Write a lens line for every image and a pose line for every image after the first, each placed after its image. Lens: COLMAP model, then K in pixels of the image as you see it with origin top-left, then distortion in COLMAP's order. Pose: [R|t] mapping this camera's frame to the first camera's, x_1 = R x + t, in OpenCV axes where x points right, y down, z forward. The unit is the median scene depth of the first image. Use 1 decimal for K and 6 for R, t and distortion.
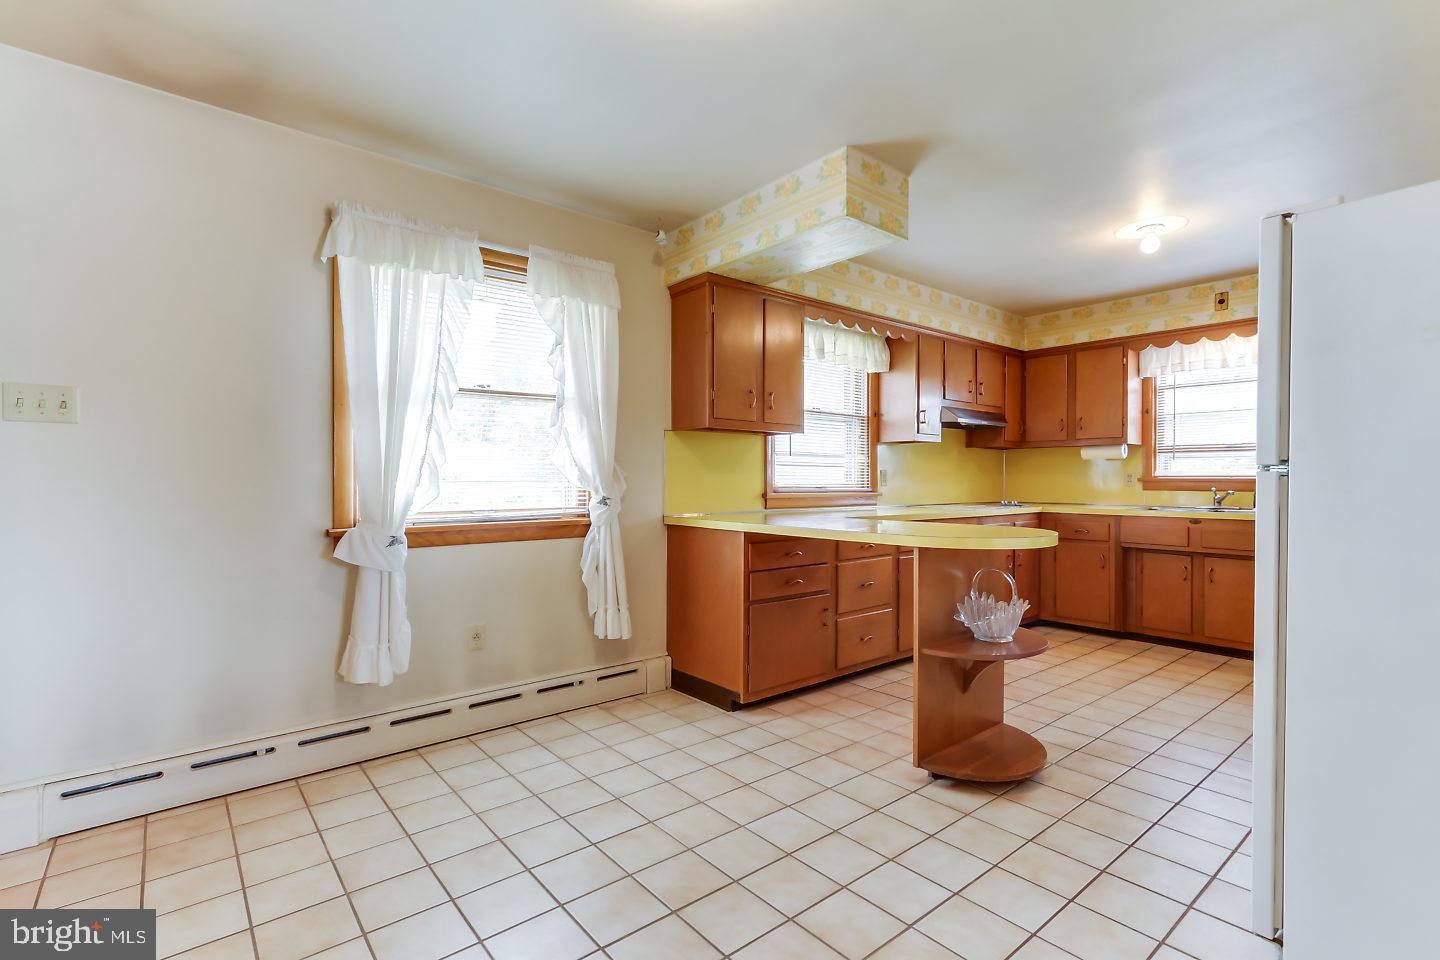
lens RADIAL K [[662.4, 0, 738.9], [0, 662.4, 486.1], [0, 0, 1]] dist [-0.016670, 0.011803]
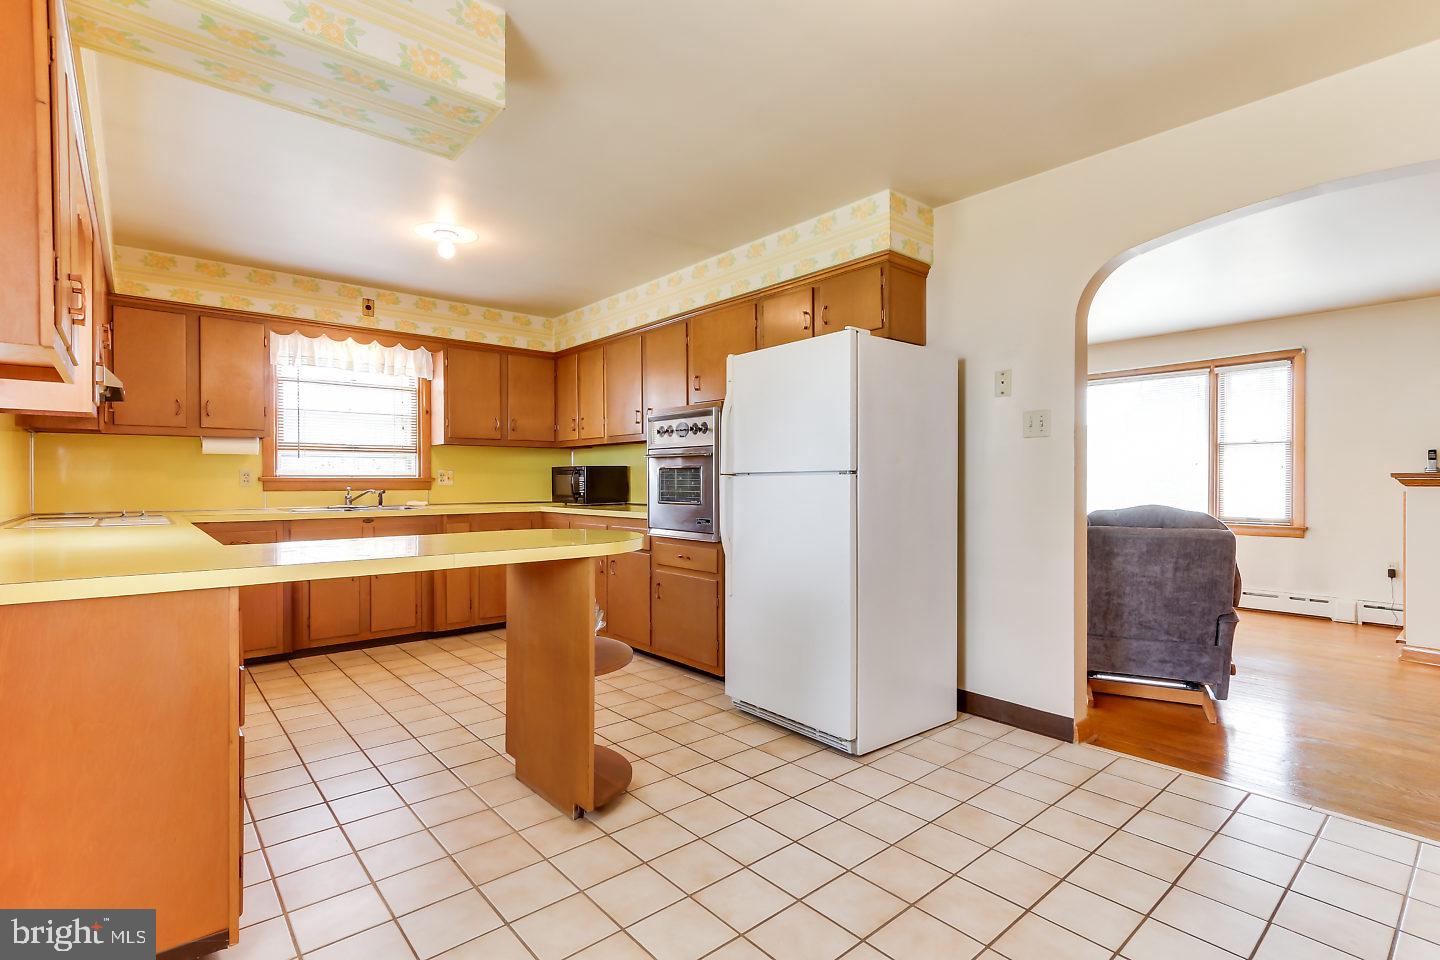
lens RADIAL K [[662.4, 0, 738.9], [0, 662.4, 486.1], [0, 0, 1]] dist [-0.016670, 0.011803]
pose [[-0.001210, -0.010708, 0.999942, -0.299457], [0.010082, 0.999892, 0.010720, -0.003922], [-0.999948, 0.010094, -0.001102, 0.405084]]
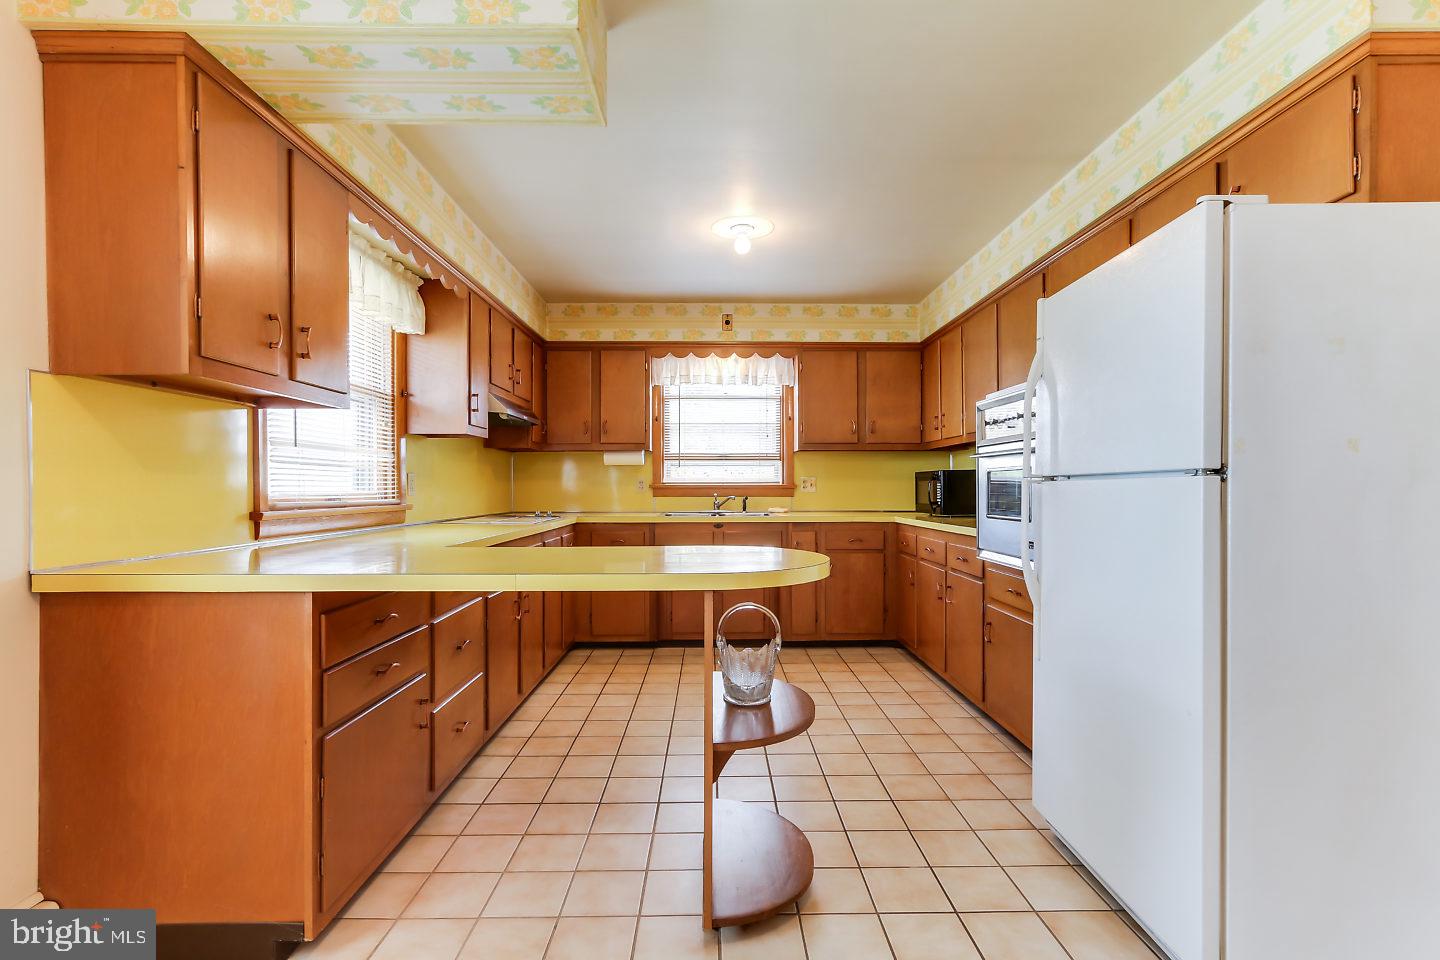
lens RADIAL K [[665.6, 0, 723.2], [0, 665.6, 493.0], [0, 0, 1]] dist [0.001088, 0.001866]
pose [[0.646222, -0.009150, 0.763095, -0.110285], [0.009647, 0.999946, 0.003821, -0.002629], [-0.763089, 0.004892, 0.646275, 0.284619]]
